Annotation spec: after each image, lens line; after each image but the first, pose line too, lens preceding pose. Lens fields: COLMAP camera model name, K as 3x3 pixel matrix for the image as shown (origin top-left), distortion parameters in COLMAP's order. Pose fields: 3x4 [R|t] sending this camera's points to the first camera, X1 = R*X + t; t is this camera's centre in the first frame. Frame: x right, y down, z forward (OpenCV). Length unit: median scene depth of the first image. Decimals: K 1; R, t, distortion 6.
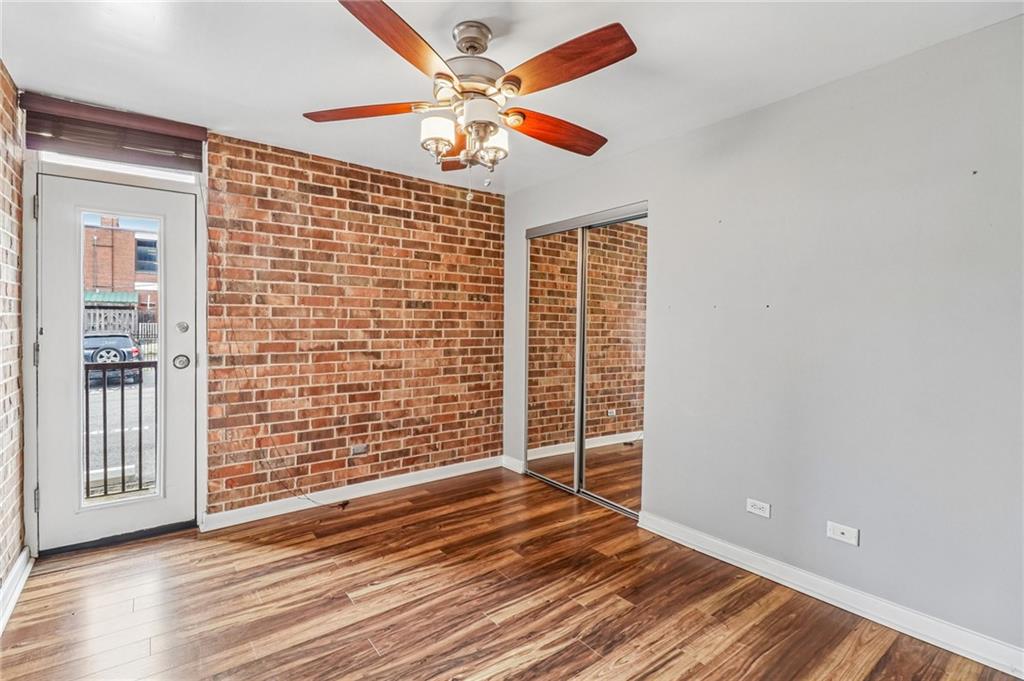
lens RADIAL K [[473.1, 0, 501.2], [0, 473.1, 325.4], [0, 0, 1]] dist [0.000597, -0.005799]
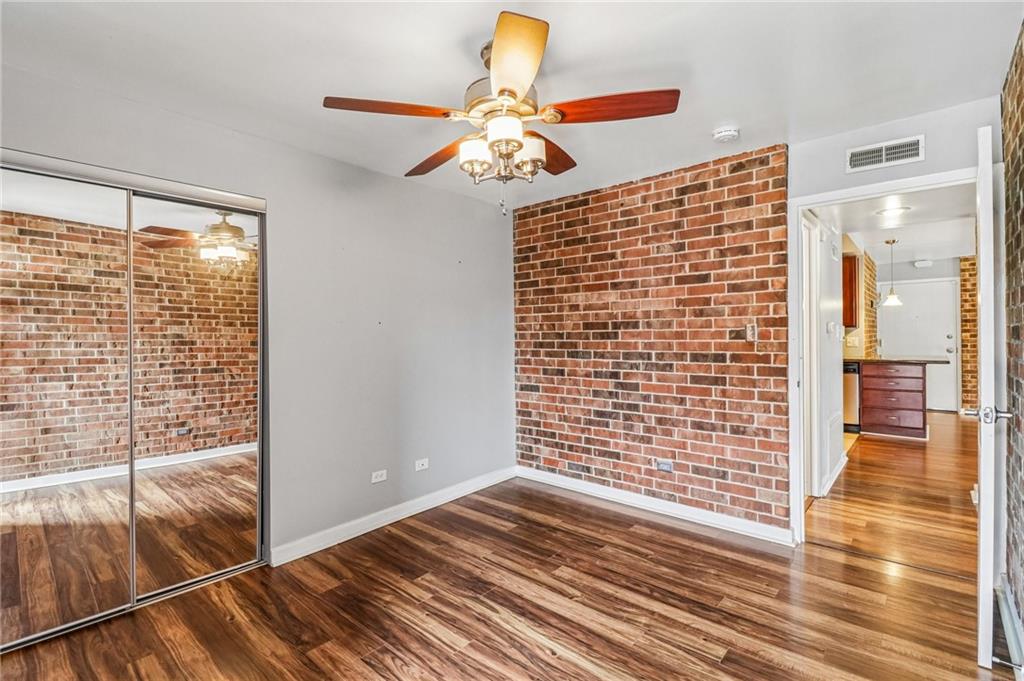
lens RADIAL K [[473.1, 0, 506.2], [0, 473.1, 335.1], [0, 0, 1]] dist [0.000597, -0.005799]
pose [[-0.200481, -0.008862, 0.979657, -0.608572], [0.015675, 0.999802, 0.012252, -0.012003], [-0.979572, 0.017813, -0.200303, 0.687452]]
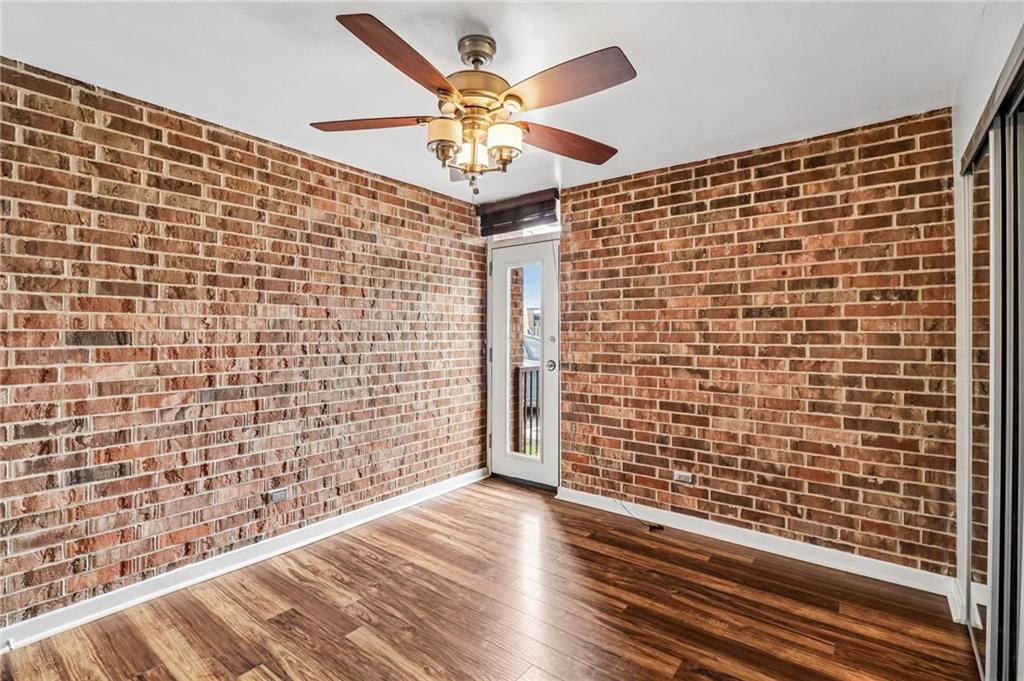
lens RADIAL K [[473.1, 0, 511.7], [0, 473.1, 330.8], [0, 0, 1]] dist [0.000597, -0.005799]
pose [[0.260934, -0.016616, -0.965214, 0.516601], [-0.009412, 0.999761, -0.019755, 0.004867], [0.965311, 0.014239, 0.260715, 0.469395]]
